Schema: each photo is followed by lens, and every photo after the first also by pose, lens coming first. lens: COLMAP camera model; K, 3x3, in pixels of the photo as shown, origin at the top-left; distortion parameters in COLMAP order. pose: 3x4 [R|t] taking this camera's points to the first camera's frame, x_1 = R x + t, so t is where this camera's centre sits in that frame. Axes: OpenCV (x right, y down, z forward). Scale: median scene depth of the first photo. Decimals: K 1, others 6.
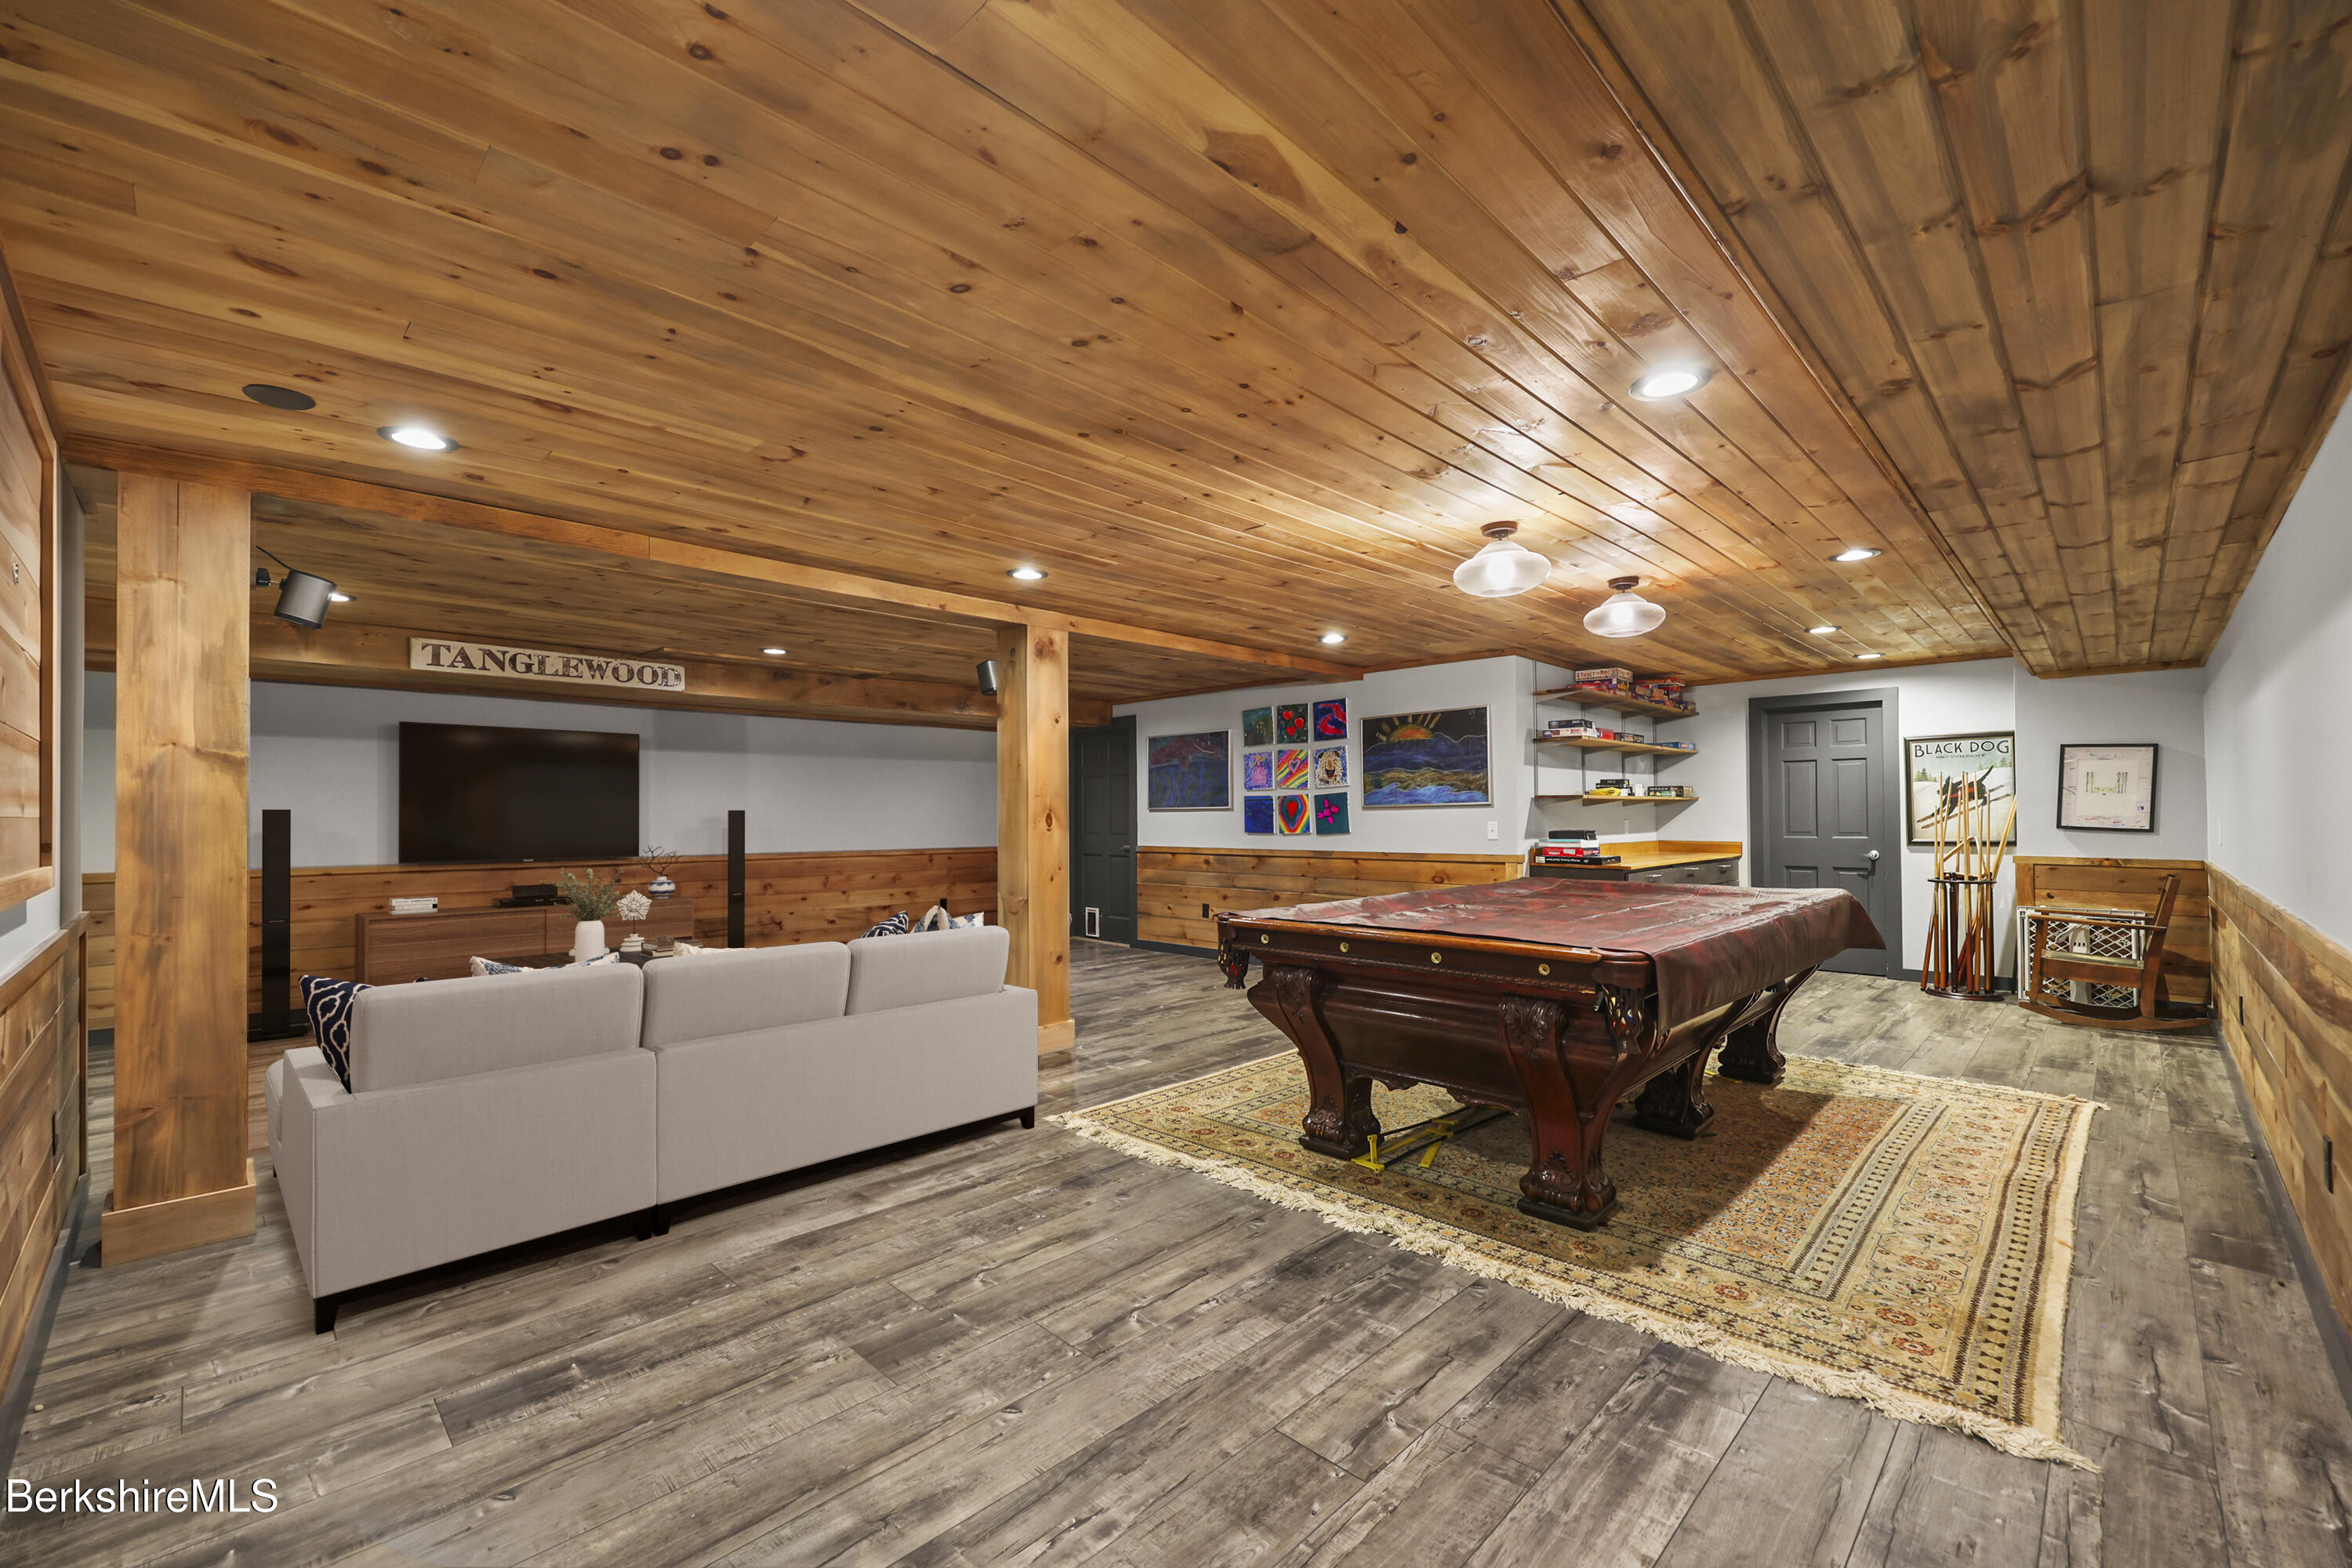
lens RADIAL K [[964.7, 0, 1192.9], [0, 964.7, 786.4], [0, 0, 1]] dist [-0.002087, -0.000103]
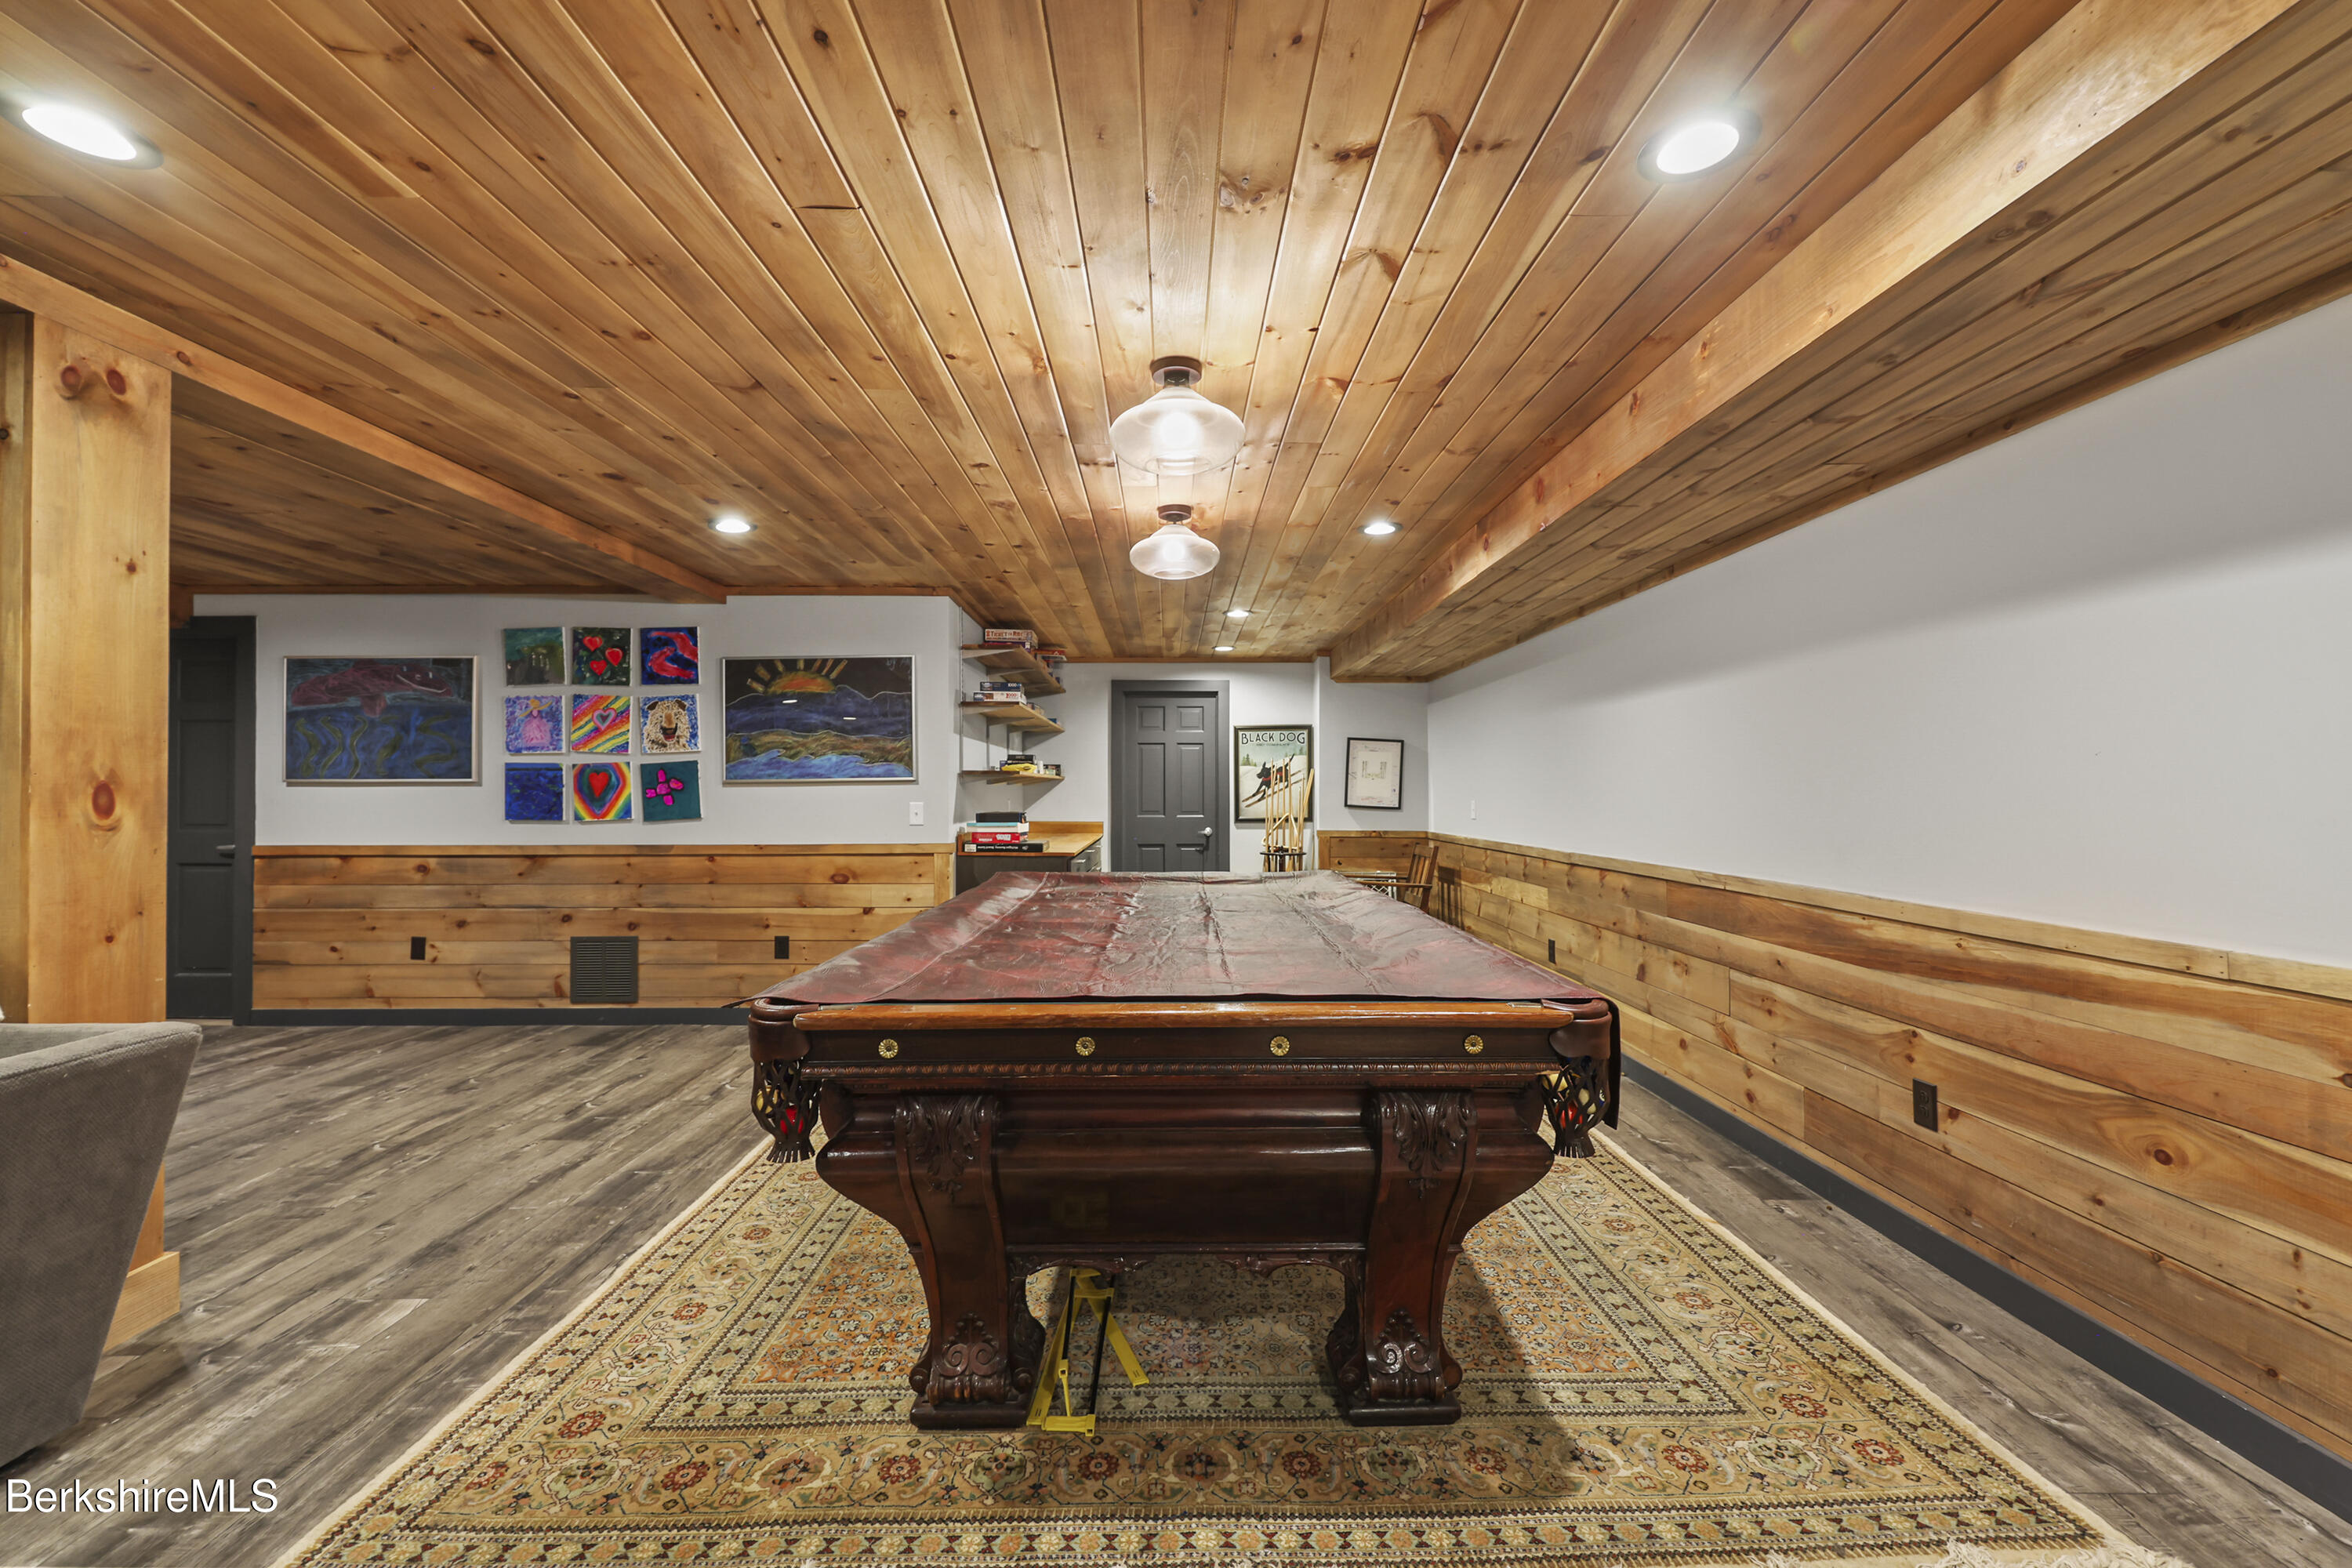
lens RADIAL K [[944.6, 0, 1181.9], [0, 944.6, 779.1], [0, 0, 1]] dist [-0.000915, 0.000117]
pose [[0.712447, 0.014923, 0.701567, -0.077245], [-0.024015, 0.999707, 0.003123, 0.009549], [-0.701315, -0.019073, 0.712597, 0.284709]]
